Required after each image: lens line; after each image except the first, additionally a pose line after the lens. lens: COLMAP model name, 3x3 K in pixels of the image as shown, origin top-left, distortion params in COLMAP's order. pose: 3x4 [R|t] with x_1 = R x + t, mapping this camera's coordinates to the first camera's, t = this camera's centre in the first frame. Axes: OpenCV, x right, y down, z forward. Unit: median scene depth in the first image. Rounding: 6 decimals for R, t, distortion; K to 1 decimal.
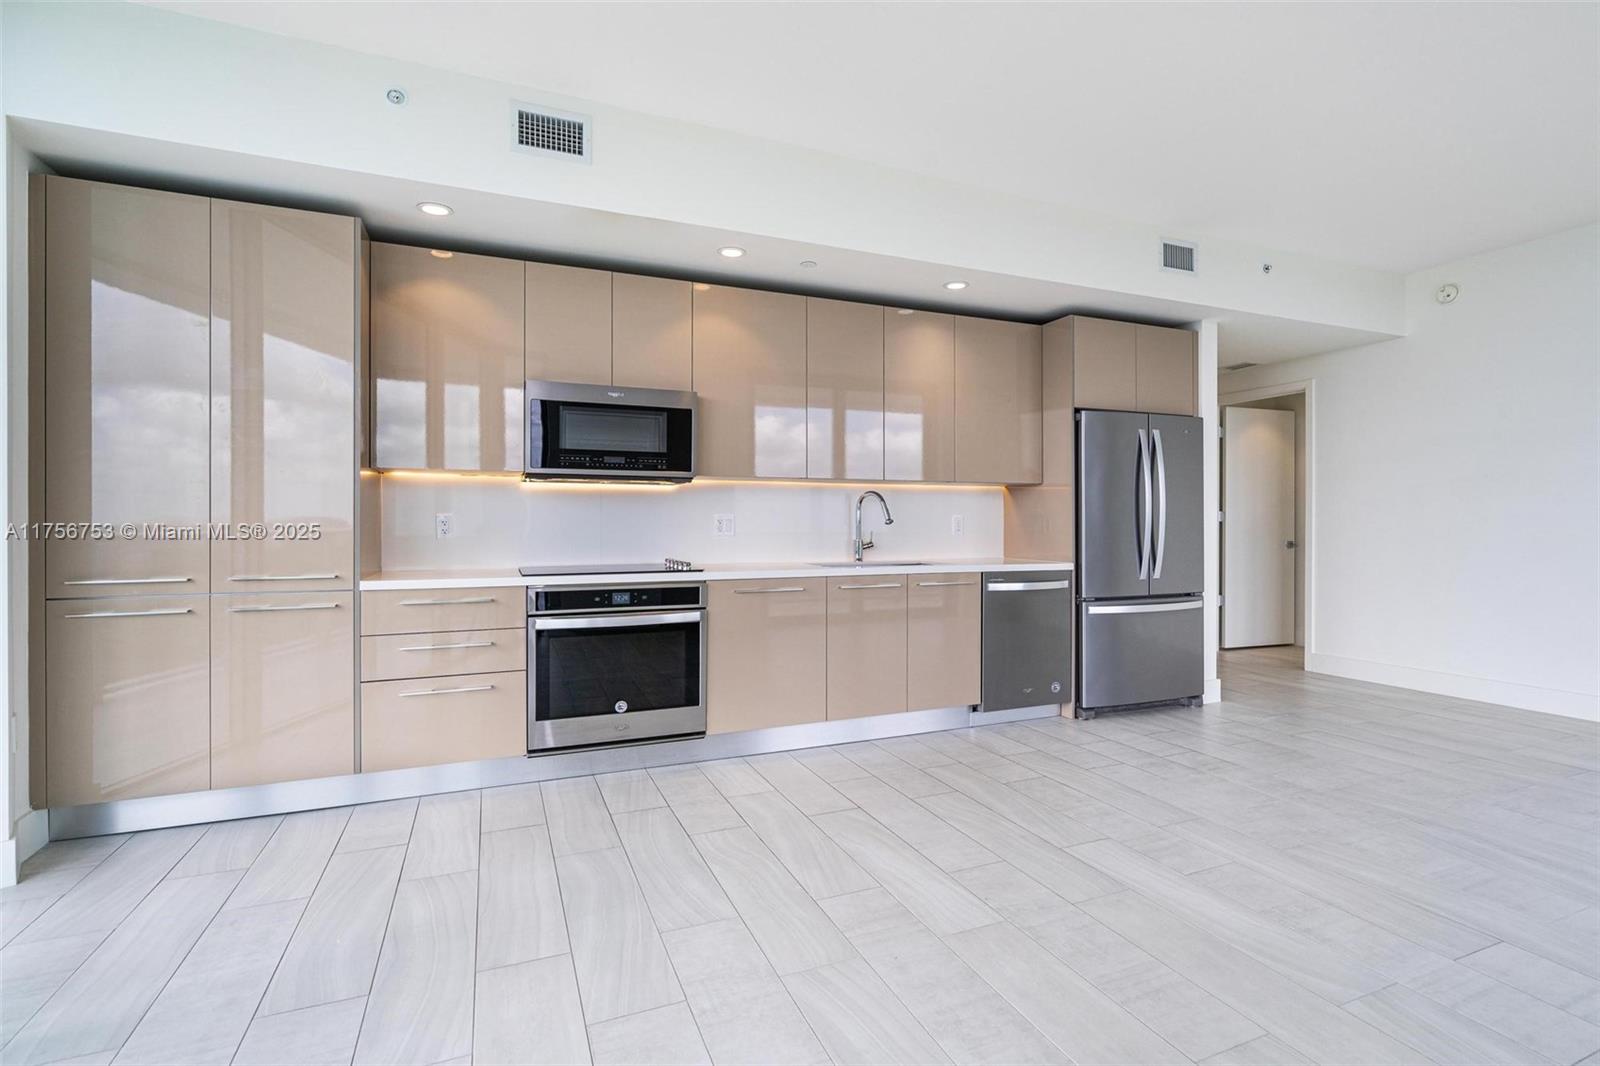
lens RADIAL K [[731.8, 0, 802.5], [0, 731.8, 529.8], [0, 0, 1]] dist [0.000087, 0.000002]
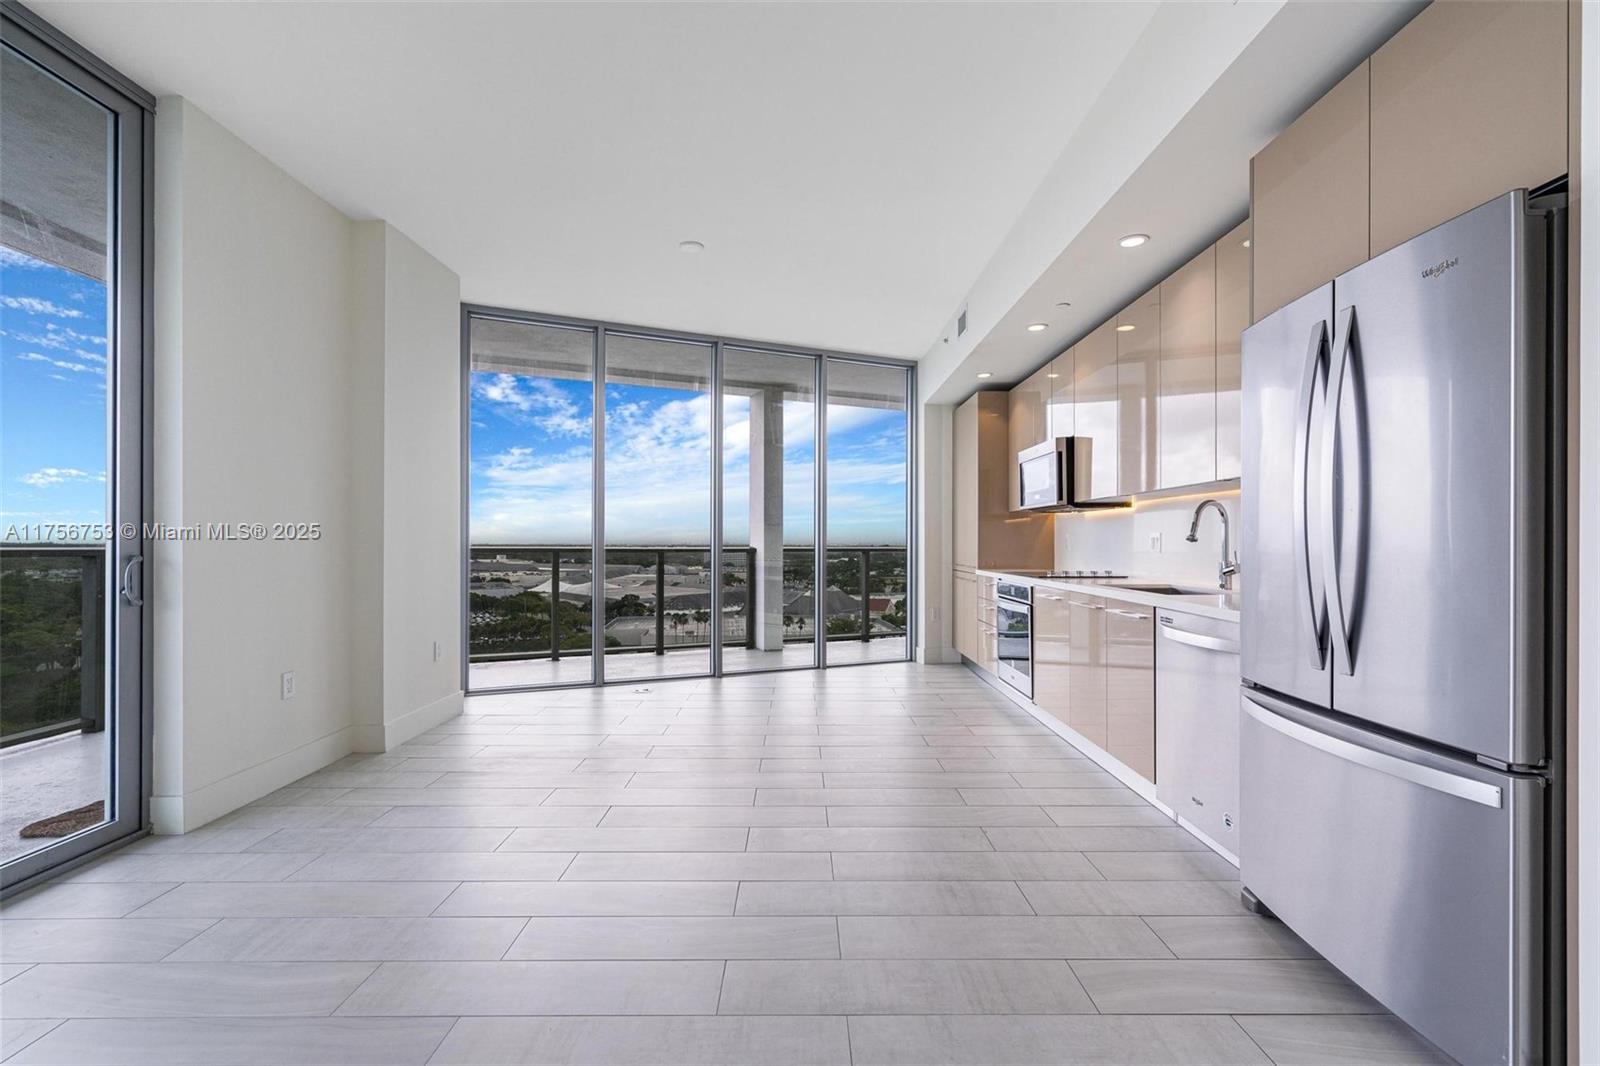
lens RADIAL K [[729.6, 0, 805.2], [0, 729.6, 539.8], [0, 0, 1]] dist [-0.000140, -0.000095]
pose [[-0.378122, -0.003732, -0.925748, 1.196746], [-0.009590, 0.999954, -0.000114, -0.006414], [0.925706, 0.008835, -0.378140, 1.074334]]
